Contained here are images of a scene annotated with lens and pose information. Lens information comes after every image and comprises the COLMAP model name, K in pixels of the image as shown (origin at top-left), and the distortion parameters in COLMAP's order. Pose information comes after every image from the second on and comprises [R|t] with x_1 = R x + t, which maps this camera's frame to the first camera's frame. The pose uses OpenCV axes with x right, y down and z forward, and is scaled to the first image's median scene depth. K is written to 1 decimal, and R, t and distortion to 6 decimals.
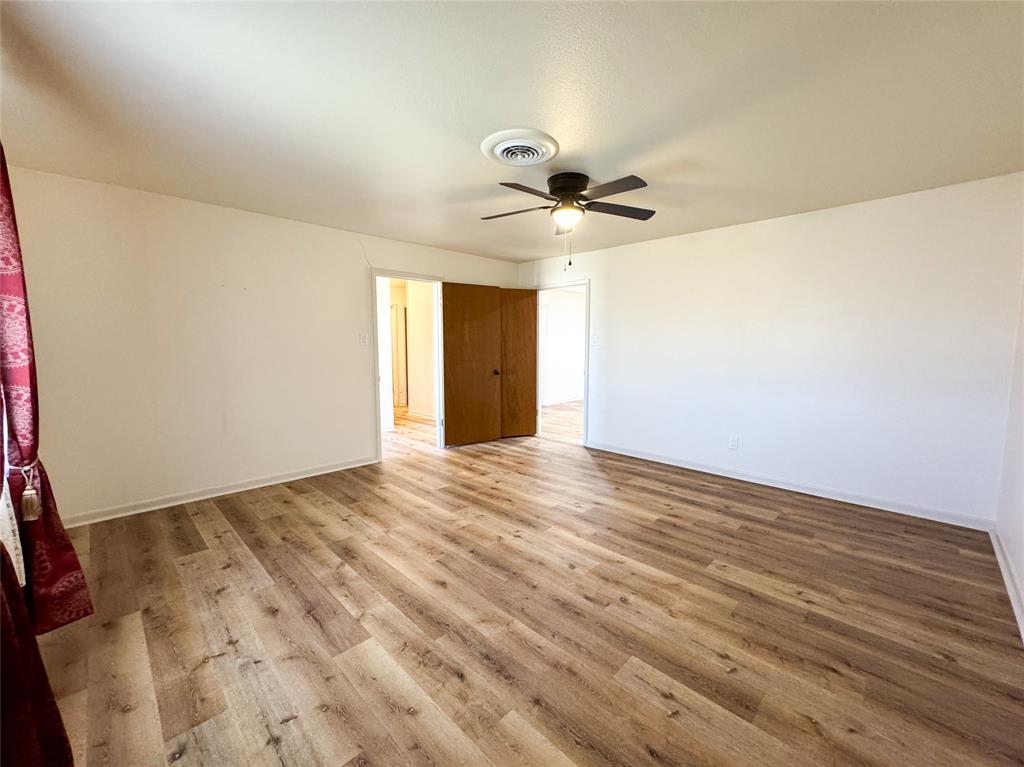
lens RADIAL K [[409.9, 0, 513.1], [0, 409.9, 384.8], [0, 0, 1]] dist [-0.002151, -0.000698]
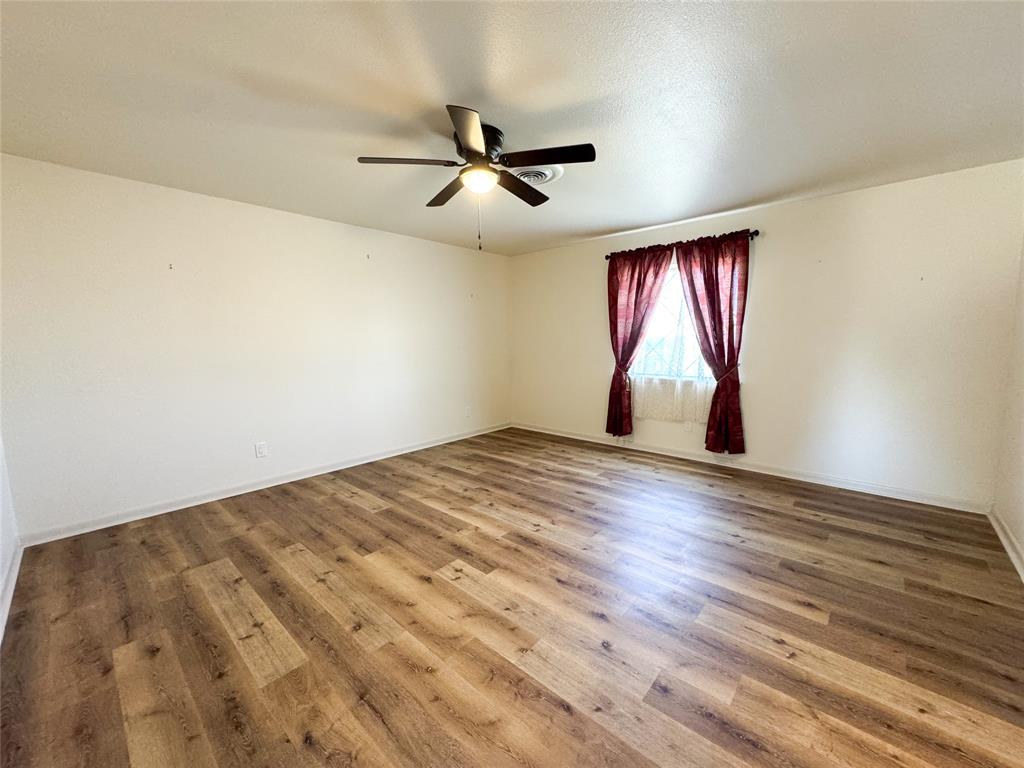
lens RADIAL K [[409.9, 0, 511.0], [0, 409.9, 383.8], [0, 0, 1]] dist [-0.002151, -0.000698]
pose [[-0.999073, 0.015055, -0.040335, 0.117844], [0.006169, 0.977258, 0.211963, -0.204710], [0.042609, 0.211518, -0.976445, 2.053433]]
